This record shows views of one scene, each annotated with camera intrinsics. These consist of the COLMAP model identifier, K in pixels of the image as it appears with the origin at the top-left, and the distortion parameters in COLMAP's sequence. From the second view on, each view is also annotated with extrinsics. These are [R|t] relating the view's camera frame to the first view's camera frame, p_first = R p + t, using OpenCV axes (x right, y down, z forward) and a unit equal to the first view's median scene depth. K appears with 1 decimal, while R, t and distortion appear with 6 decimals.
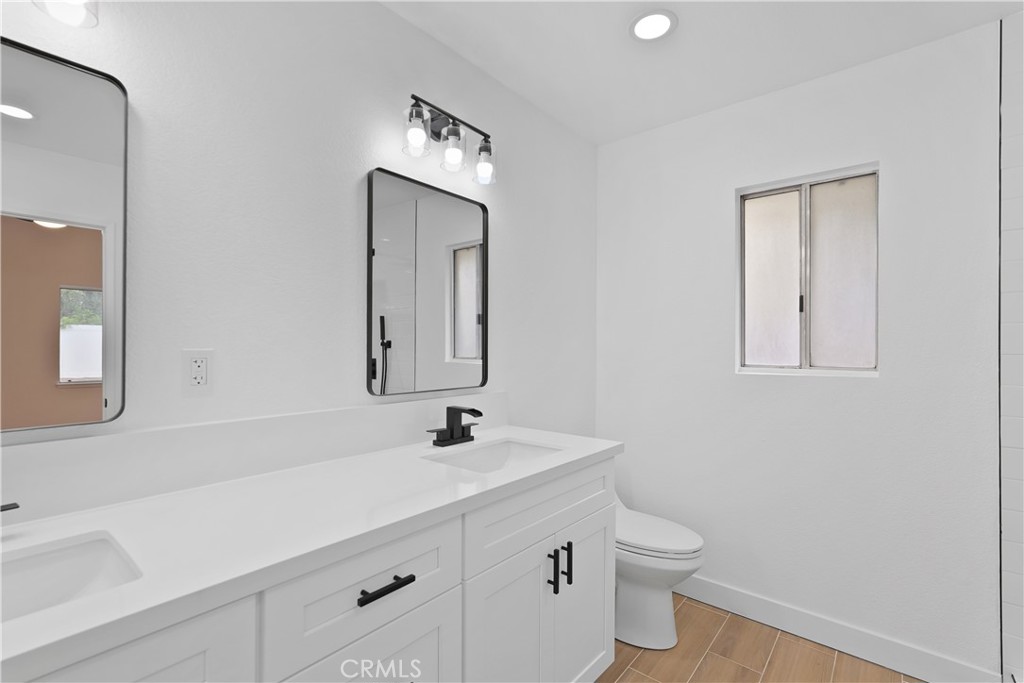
lens RADIAL K [[468.0, 0, 506.7], [0, 468.0, 349.6], [0, 0, 1]] dist [0.001428, 0.000758]
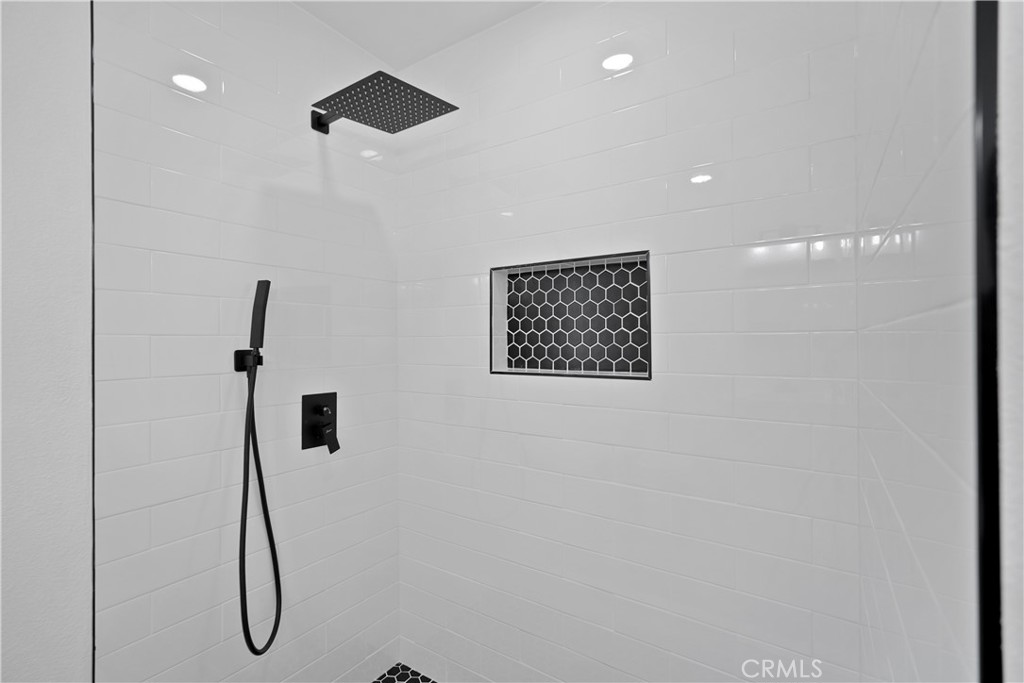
lens RADIAL K [[468.0, 0, 512.2], [0, 468.0, 343.4], [0, 0, 1]] dist [0.001428, 0.000758]
pose [[0.031786, -0.003539, 0.999488, 0.404749], [-0.001635, 0.999992, 0.003593, -0.046803], [-0.999493, -0.001748, 0.031780, 0.385028]]
